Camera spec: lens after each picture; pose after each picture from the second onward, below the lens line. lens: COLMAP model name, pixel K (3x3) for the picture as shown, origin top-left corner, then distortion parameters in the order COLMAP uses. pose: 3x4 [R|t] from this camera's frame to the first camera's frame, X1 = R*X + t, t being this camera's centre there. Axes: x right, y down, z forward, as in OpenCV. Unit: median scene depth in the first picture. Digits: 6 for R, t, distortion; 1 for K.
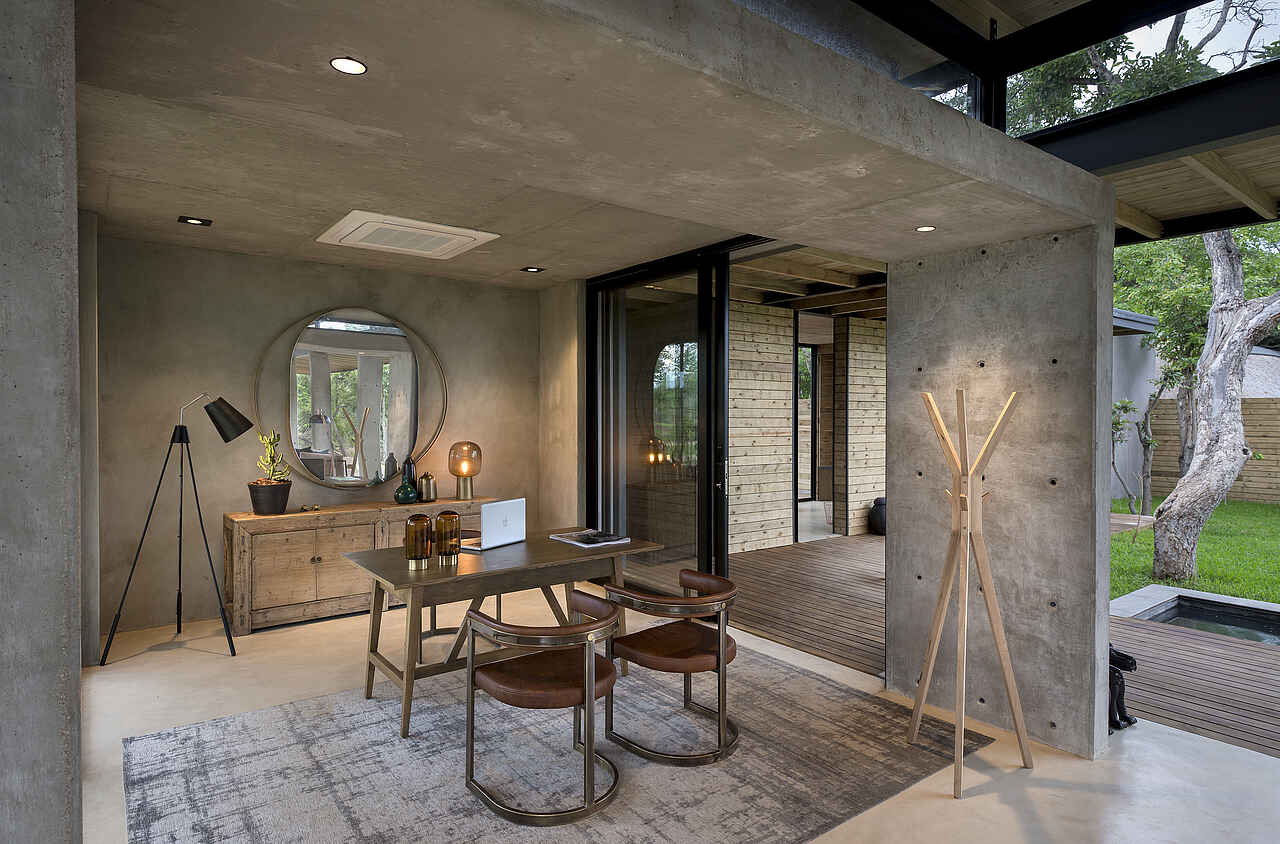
lens RADIAL K [[721.9, 0, 640.4], [0, 721.9, 426.3], [0, 0, 1]] dist [0.005423, -0.001828]
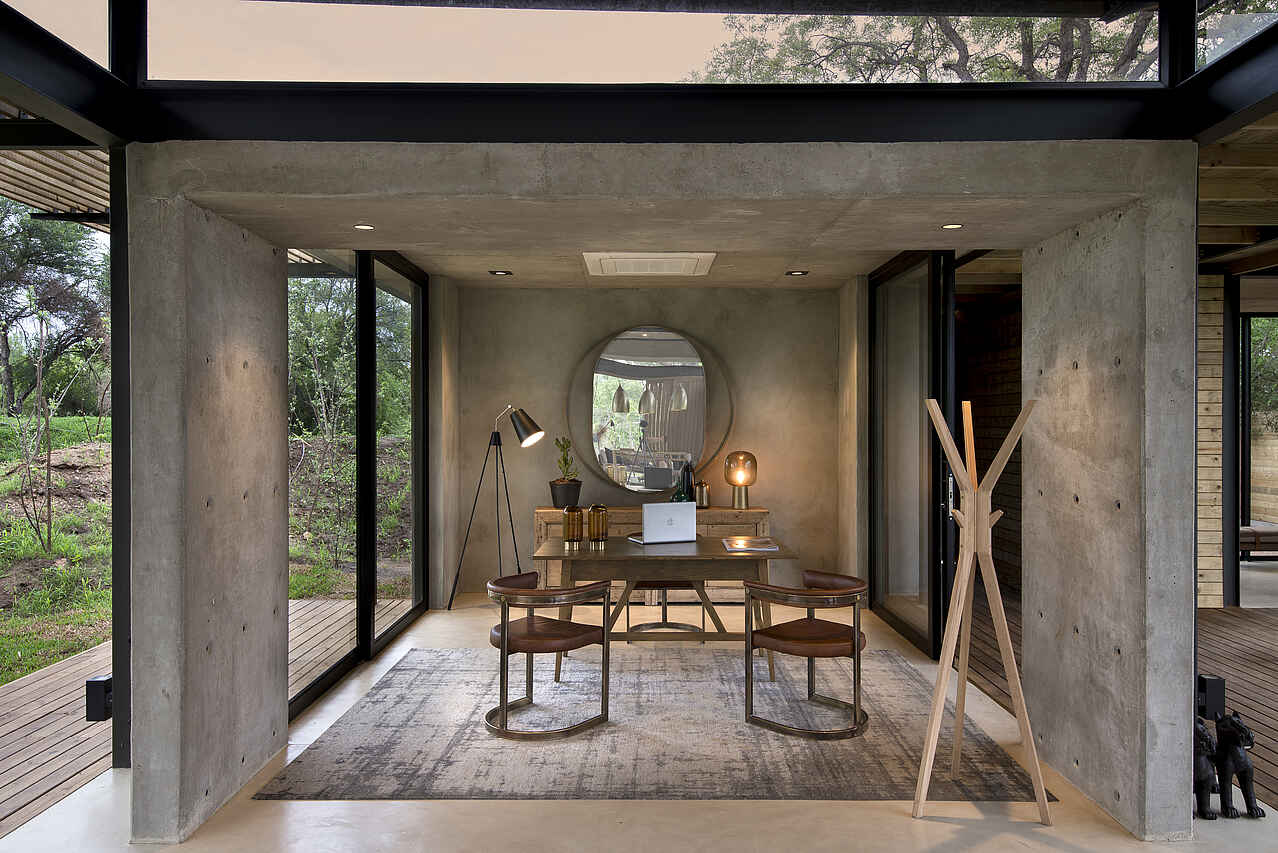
lens RADIAL K [[954.9, 0, 639.2], [0, 954.9, 420.8], [0, 0, 1]] dist [0.006821, -0.003392]
pose [[0.783152, -0.001843, -0.621828, 0.792518], [-0.008768, 0.999863, -0.014005, -0.000294], [0.621769, 0.016420, 0.783029, -0.208696]]
